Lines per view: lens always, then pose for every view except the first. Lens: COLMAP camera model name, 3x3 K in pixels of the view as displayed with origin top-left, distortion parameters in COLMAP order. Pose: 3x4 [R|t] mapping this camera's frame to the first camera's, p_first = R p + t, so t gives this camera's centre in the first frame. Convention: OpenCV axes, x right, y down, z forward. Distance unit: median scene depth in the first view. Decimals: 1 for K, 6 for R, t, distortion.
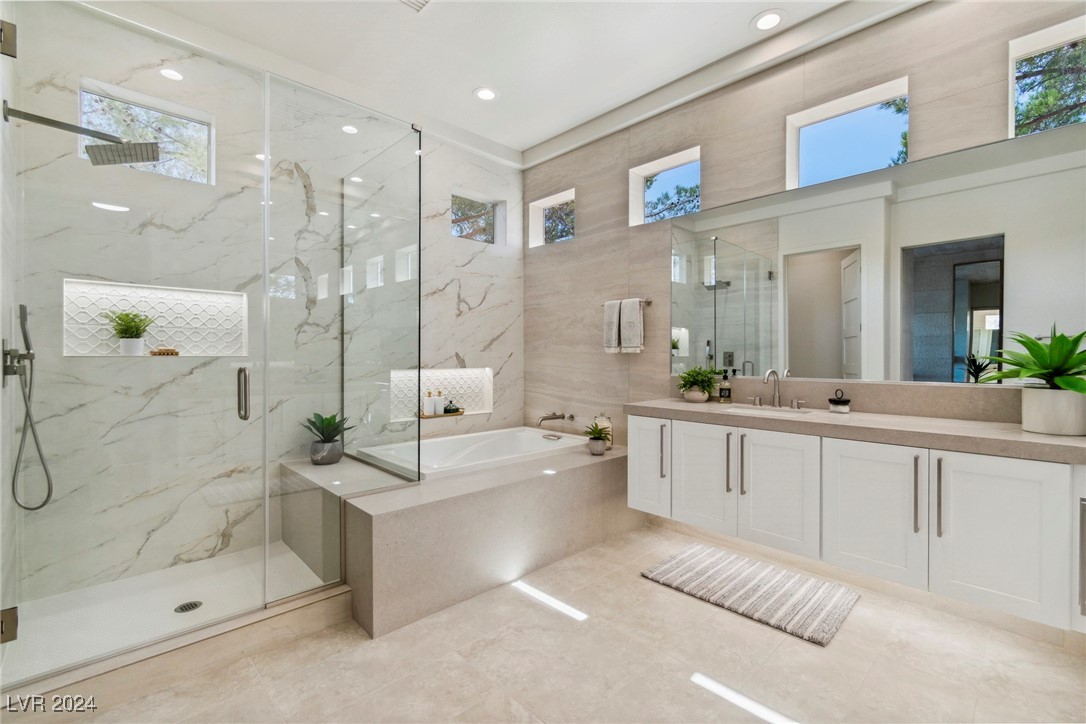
lens RADIAL K [[479.7, 0, 560.4], [0, 479.7, 359.8], [0, 0, 1]] dist [0.006514, -0.003189]
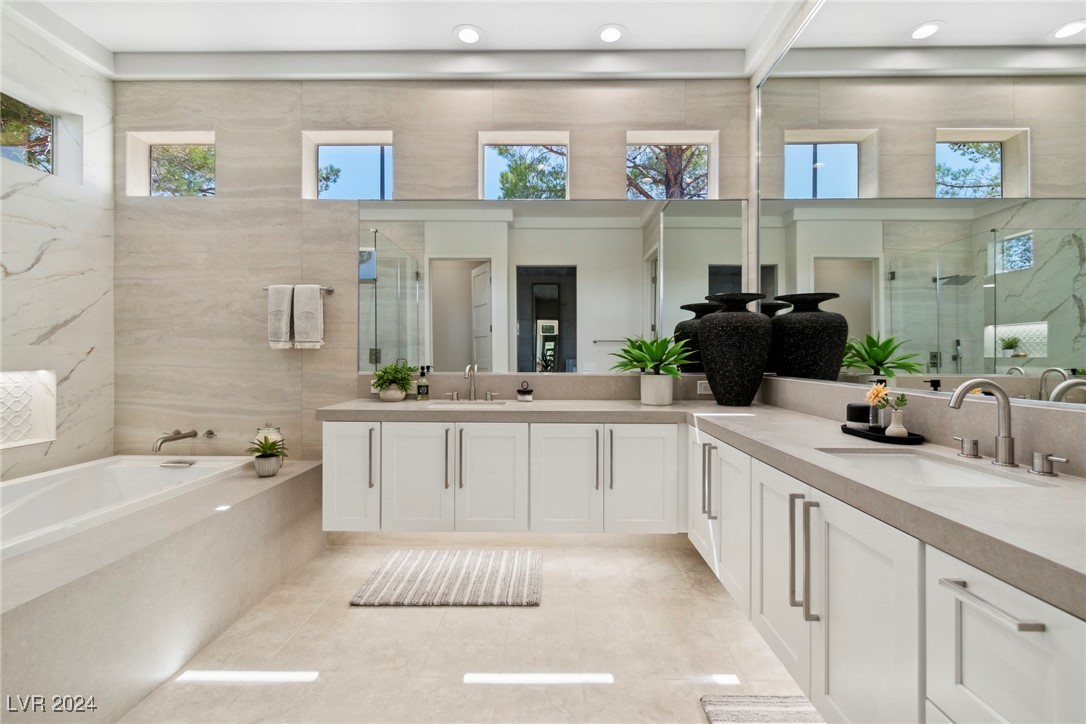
lens RADIAL K [[479.7, 0, 545.0], [0, 479.7, 355.4], [0, 0, 1]] dist [0.006514, -0.003189]
pose [[0.713290, -0.001490, 0.700867, -0.157227], [0.004699, 0.999985, -0.002657, 0.001710], [-0.700853, 0.005189, 0.713287, 0.109956]]
